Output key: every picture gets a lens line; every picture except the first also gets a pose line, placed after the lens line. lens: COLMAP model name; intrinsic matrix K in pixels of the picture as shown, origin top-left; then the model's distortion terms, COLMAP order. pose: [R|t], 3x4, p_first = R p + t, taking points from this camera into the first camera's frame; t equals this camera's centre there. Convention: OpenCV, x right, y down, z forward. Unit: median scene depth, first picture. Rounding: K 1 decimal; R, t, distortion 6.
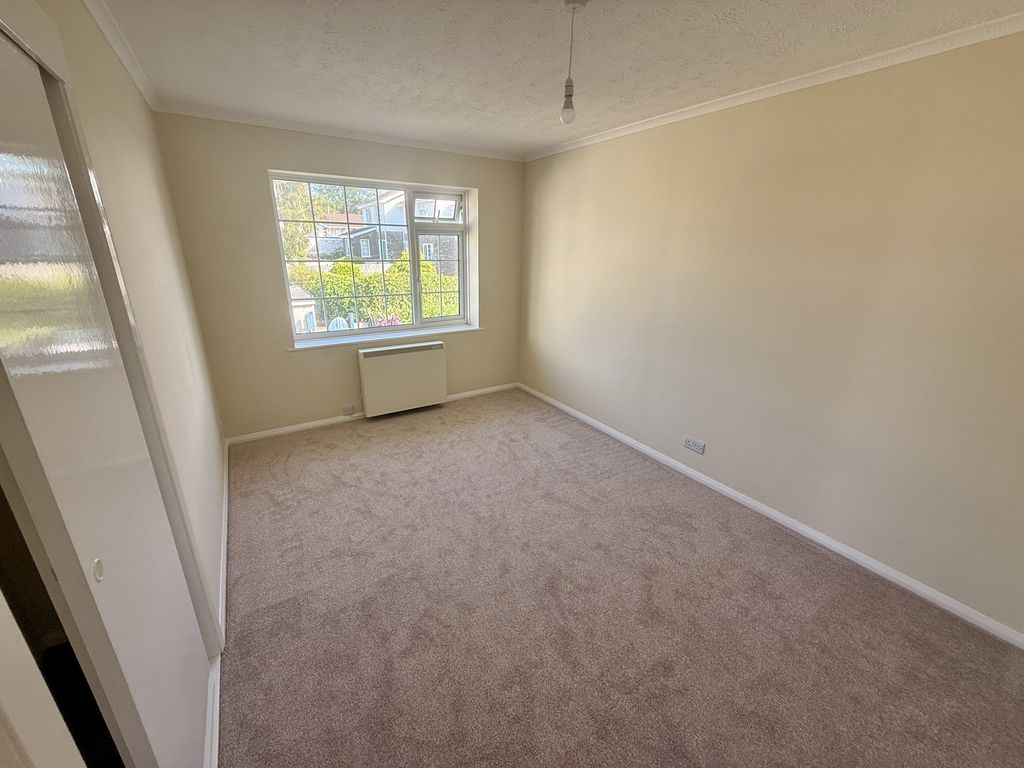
lens RADIAL K [[408.0, 0, 509.8], [0, 408.0, 381.9], [0, 0, 1]] dist [0.001653, 0.000255]
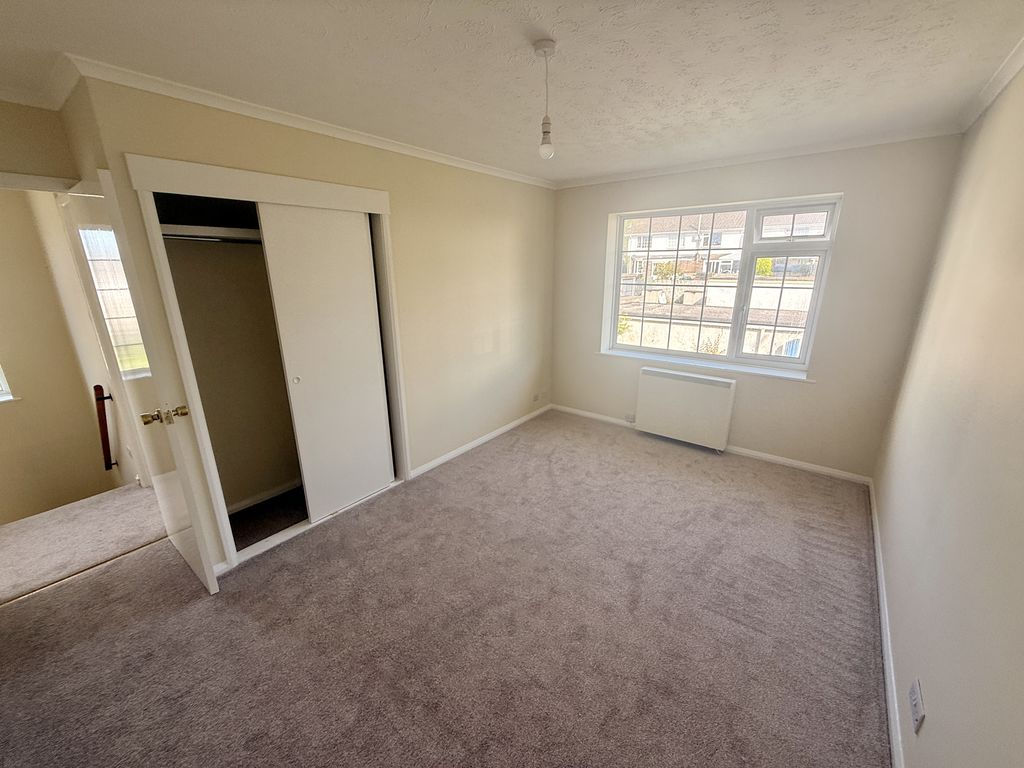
lens RADIAL K [[408.0, 0, 509.8], [0, 408.0, 381.9], [0, 0, 1]] dist [0.001653, 0.000255]
pose [[0.330738, 0.246137, -0.911059, 0.527110], [-0.291010, 0.944944, 0.149648, -0.101835], [0.897734, 0.215633, 0.384157, 0.286225]]
